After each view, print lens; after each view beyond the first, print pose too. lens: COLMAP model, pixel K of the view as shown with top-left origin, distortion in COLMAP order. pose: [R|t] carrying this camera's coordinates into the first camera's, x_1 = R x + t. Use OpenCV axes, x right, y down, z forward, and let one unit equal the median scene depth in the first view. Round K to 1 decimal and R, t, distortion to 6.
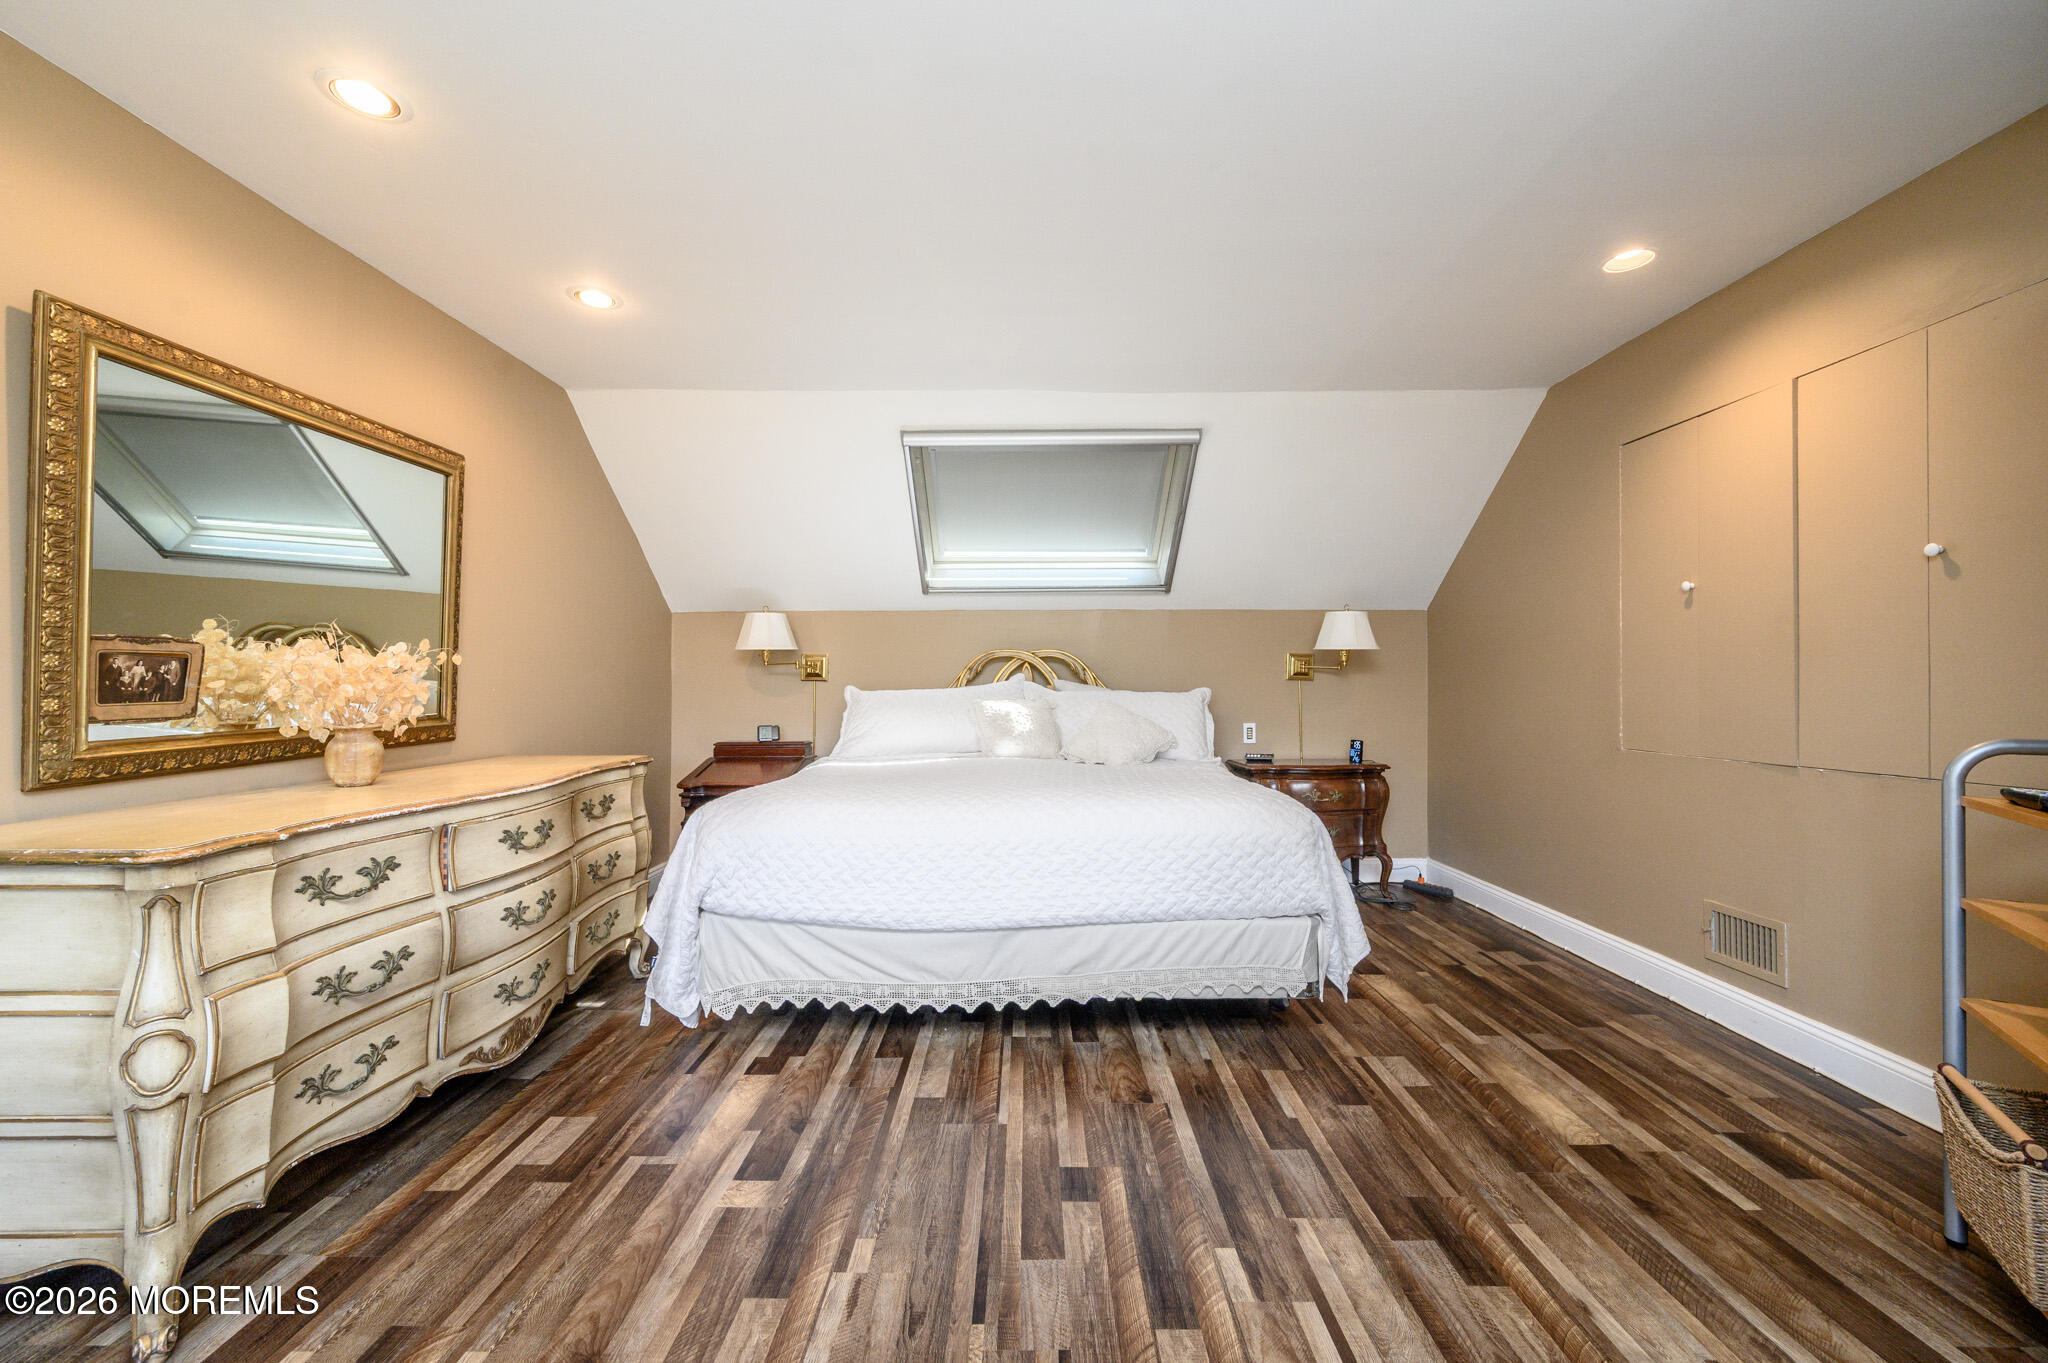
lens RADIAL K [[802.4, 0, 1014.3], [0, 802.4, 679.8], [0, 0, 1]] dist [0.000317, -0.000245]
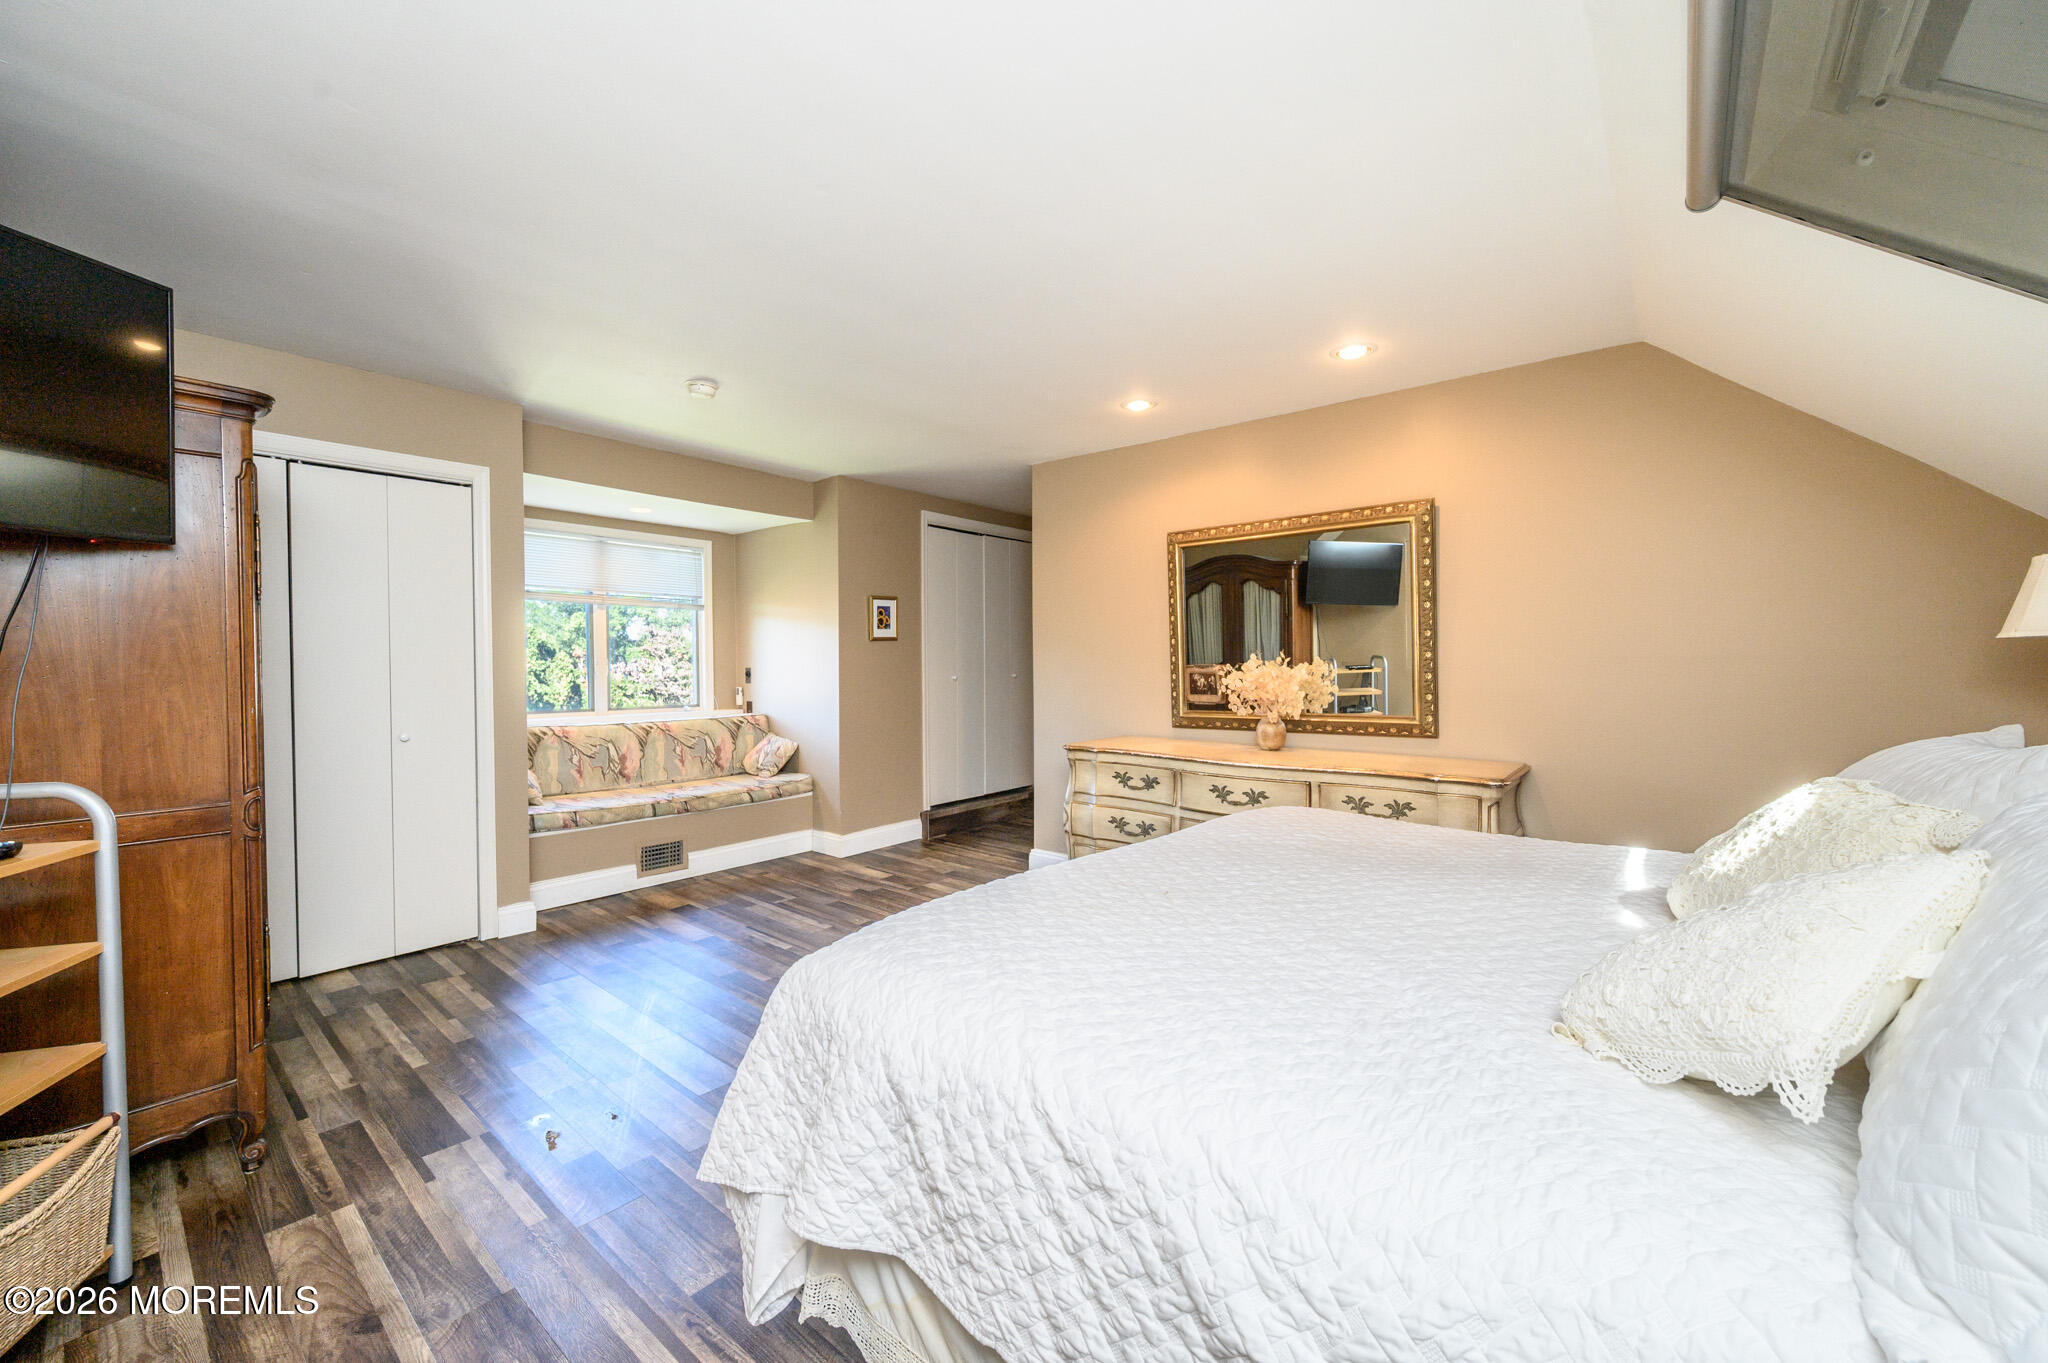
lens RADIAL K [[802.4, 0, 1014.3], [0, 802.4, 679.8], [0, 0, 1]] dist [0.000317, -0.000245]
pose [[-0.636962, 0.013069, -0.770785, 0.989445], [0.001787, 0.999879, 0.015477, -0.050396], [0.770893, 0.008481, -0.636908, 2.060995]]
